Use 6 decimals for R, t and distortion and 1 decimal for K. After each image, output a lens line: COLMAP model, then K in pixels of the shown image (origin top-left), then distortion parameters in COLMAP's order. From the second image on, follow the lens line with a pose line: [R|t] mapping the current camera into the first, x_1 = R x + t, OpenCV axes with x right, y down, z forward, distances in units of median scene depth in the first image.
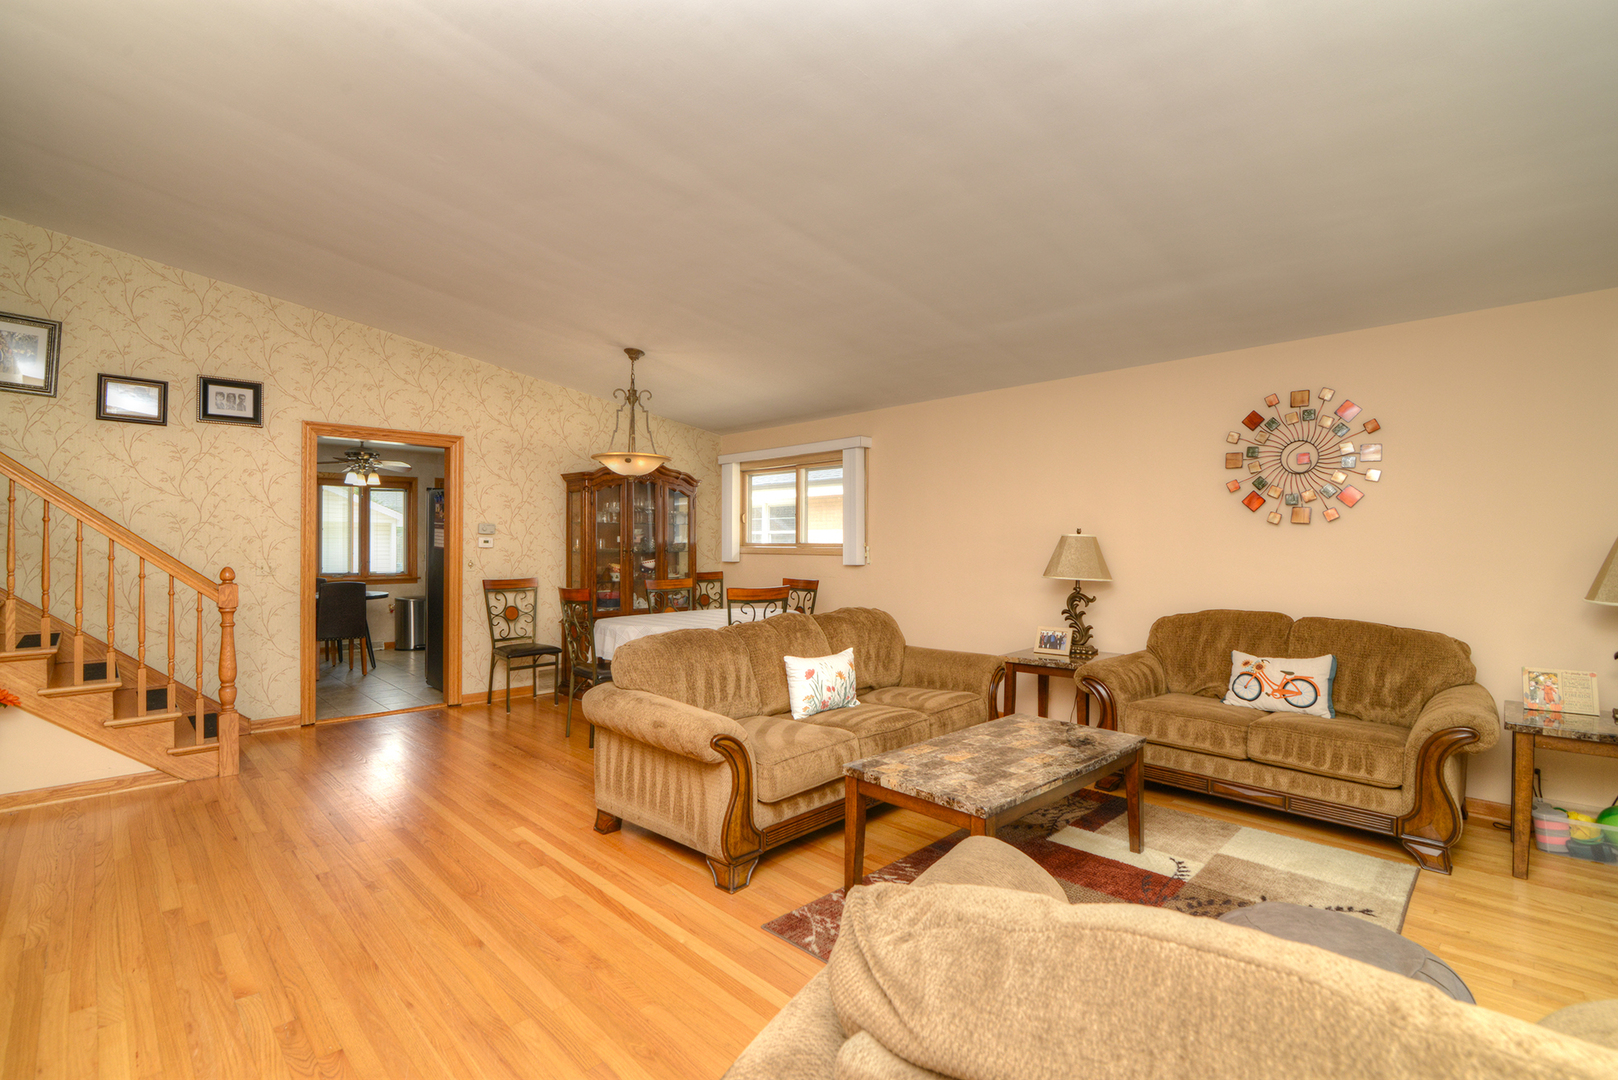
lens RADIAL K [[744.1, 0, 802.0], [0, 744.1, 541.3], [0, 0, 1]] dist [-0.020035, 0.000798]
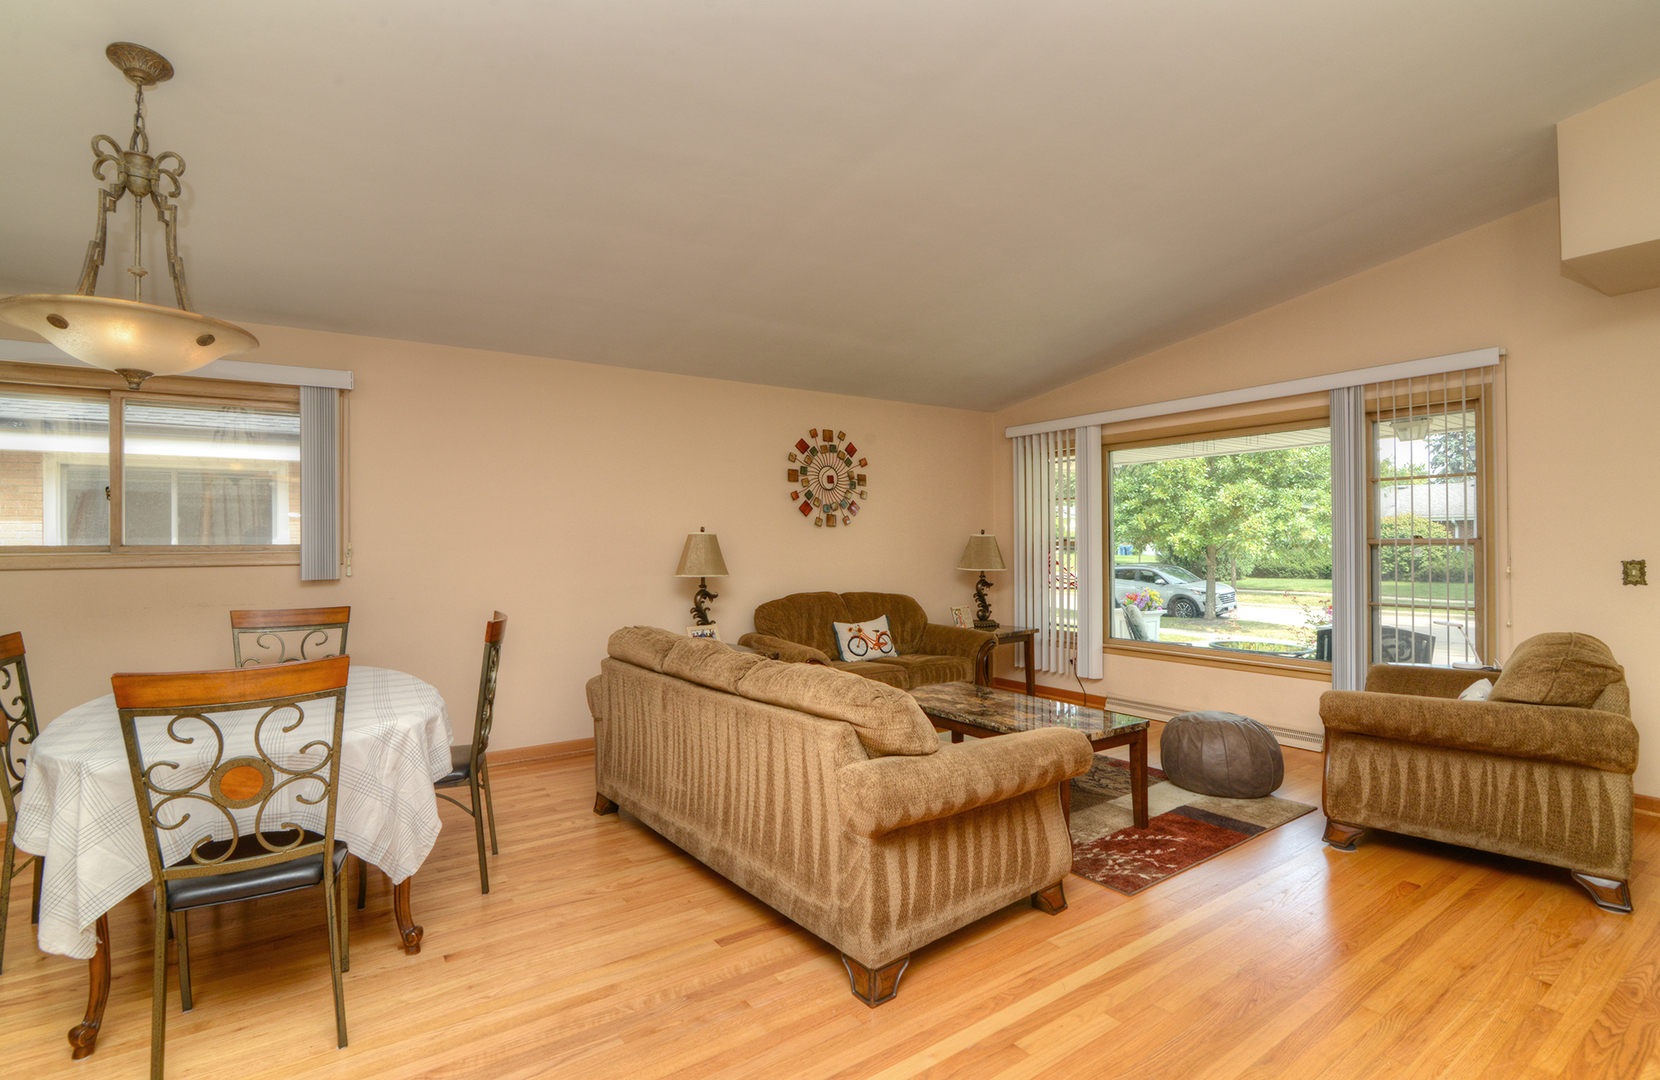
lens RADIAL K [[776.5, 0, 831.5], [0, 776.5, 535.8], [0, 0, 1]] dist [-0.019776, 0.001628]
pose [[0.164002, 0.001038, 0.986460, -0.736638], [0.000884, 0.999999, -0.001199, -0.003962], [-0.986460, 0.001069, 0.164001, 0.736729]]
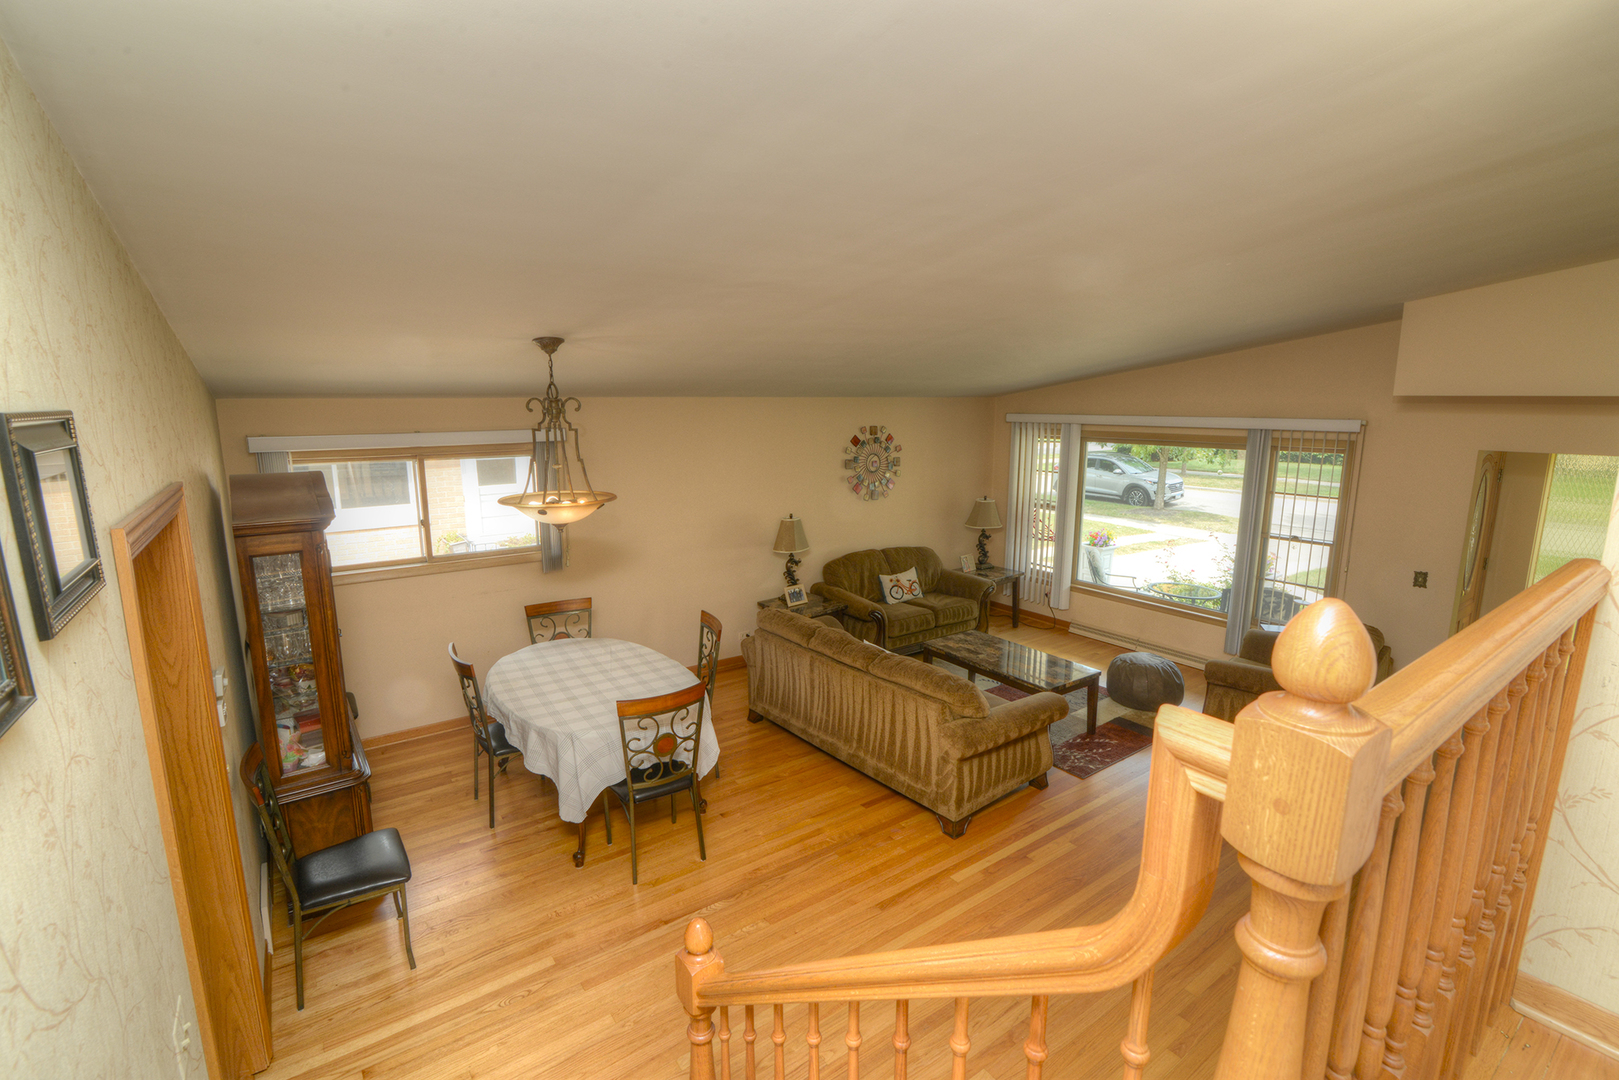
lens RADIAL K [[744.6, 0, 810.7], [0, 744.6, 538.8], [0, 0, 1]] dist [-0.020035, 0.000798]
pose [[0.153628, -0.184815, 0.970691, -1.138595], [-0.005199, 0.982188, 0.187826, -0.267400], [-0.988115, -0.033902, 0.149931, 0.847405]]
